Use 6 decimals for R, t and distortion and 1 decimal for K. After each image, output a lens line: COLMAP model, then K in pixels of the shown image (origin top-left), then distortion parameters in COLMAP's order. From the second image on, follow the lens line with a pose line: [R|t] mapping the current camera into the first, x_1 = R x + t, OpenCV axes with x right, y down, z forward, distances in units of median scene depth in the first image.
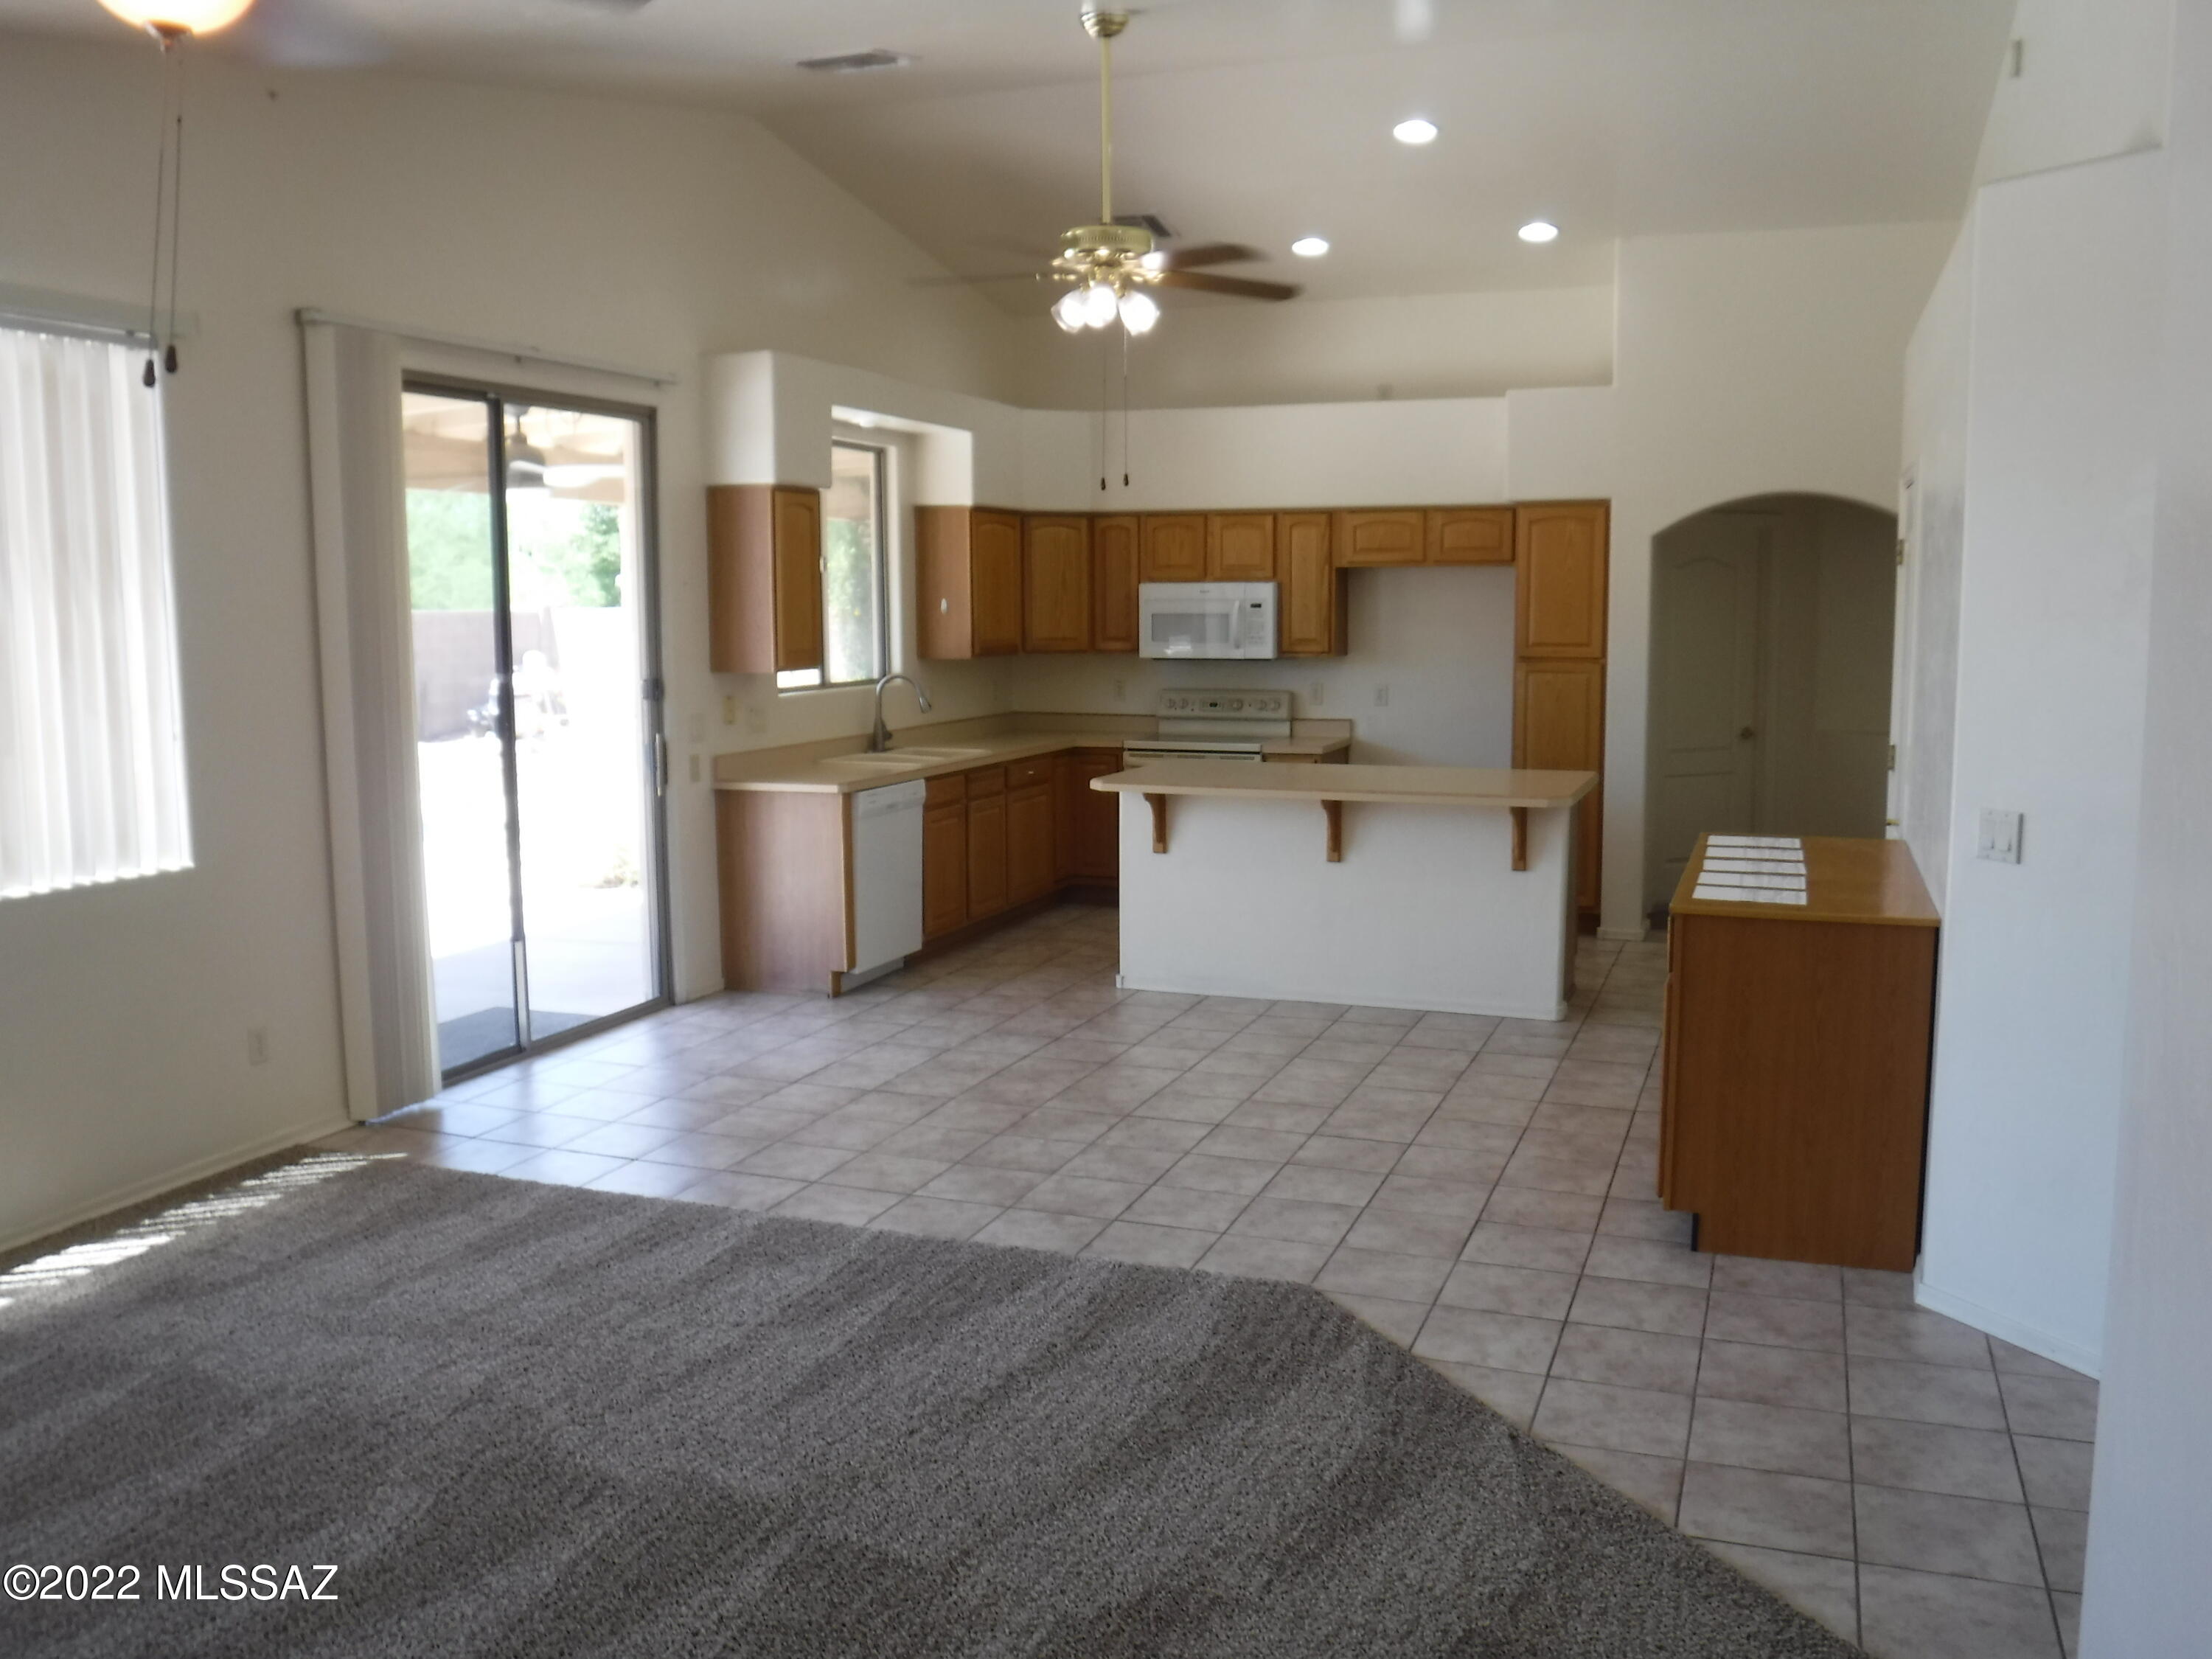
lens RADIAL K [[1816.3, 0, 1112.1], [0, 1816.3, 852.0], [0, 0, 1]] dist [-0.091393, 0.033452]
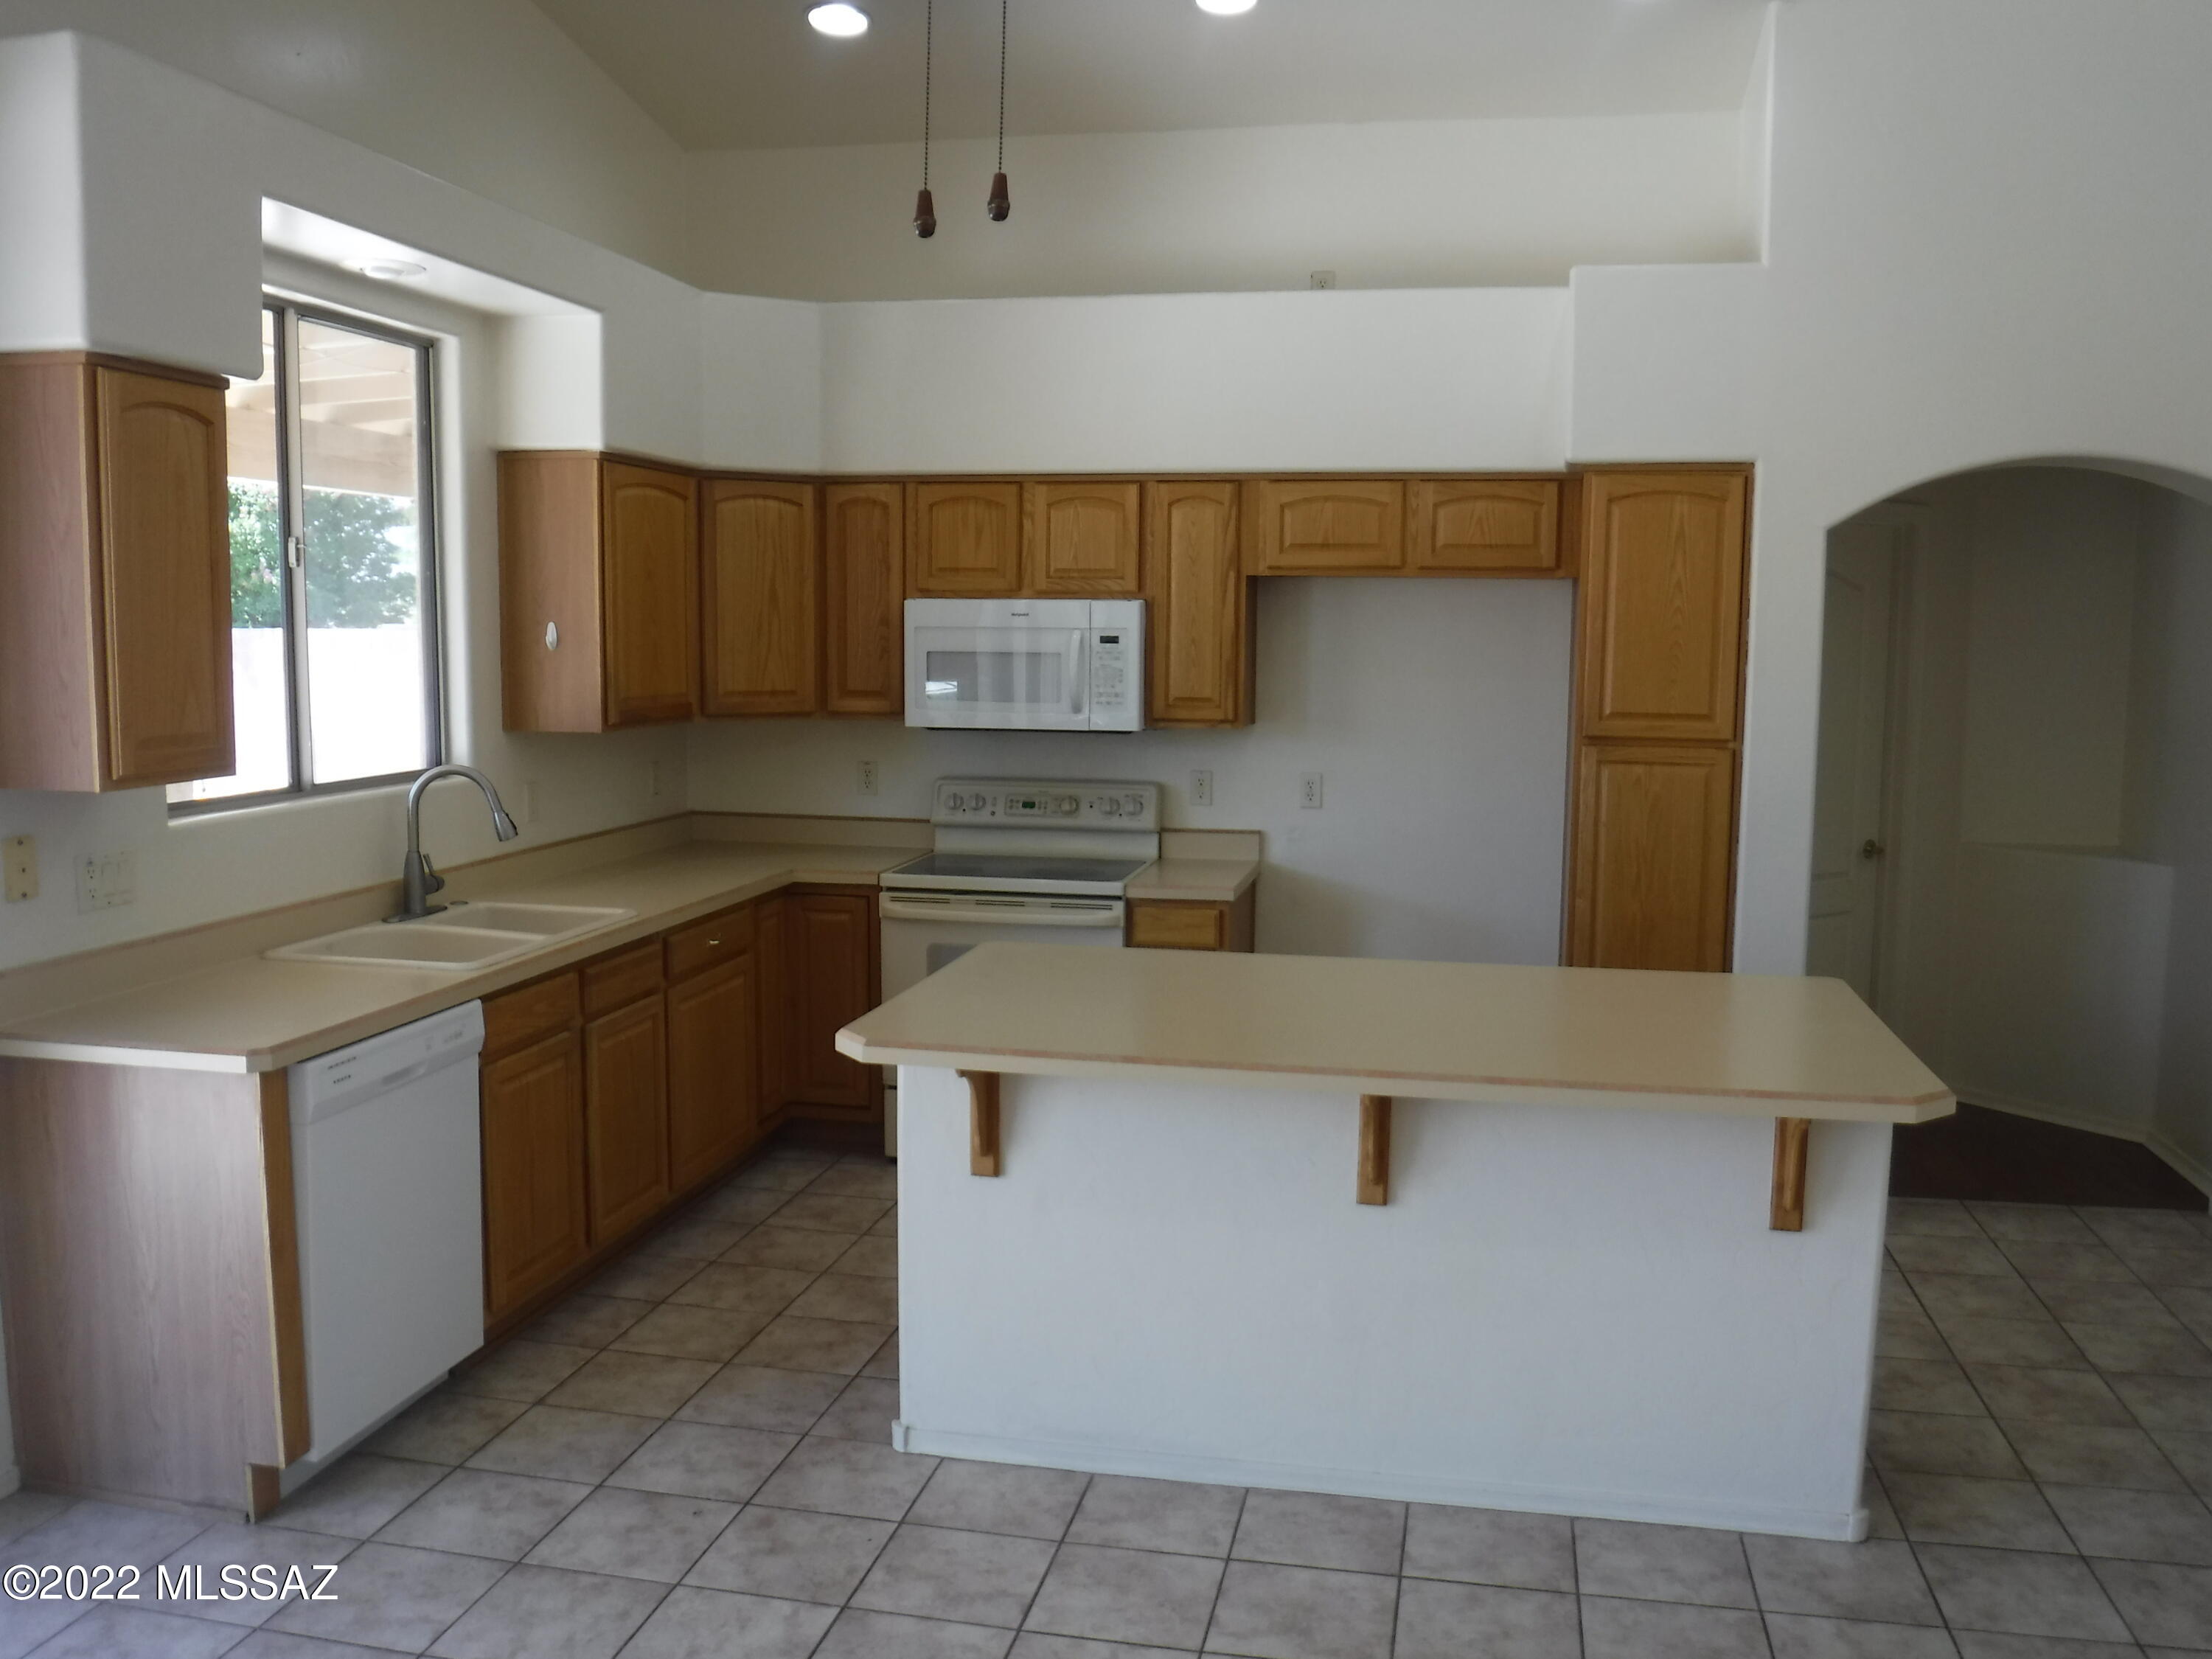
lens RADIAL K [[1816.3, 0, 1112.1], [0, 1816.3, 852.0], [0, 0, 1]] dist [-0.091393, 0.033452]
pose [[0.987492, -0.005864, 0.157560, -0.011783], [0.007915, 0.999892, -0.012397, -0.062592], [-0.157470, 0.013489, 0.987432, 0.440287]]
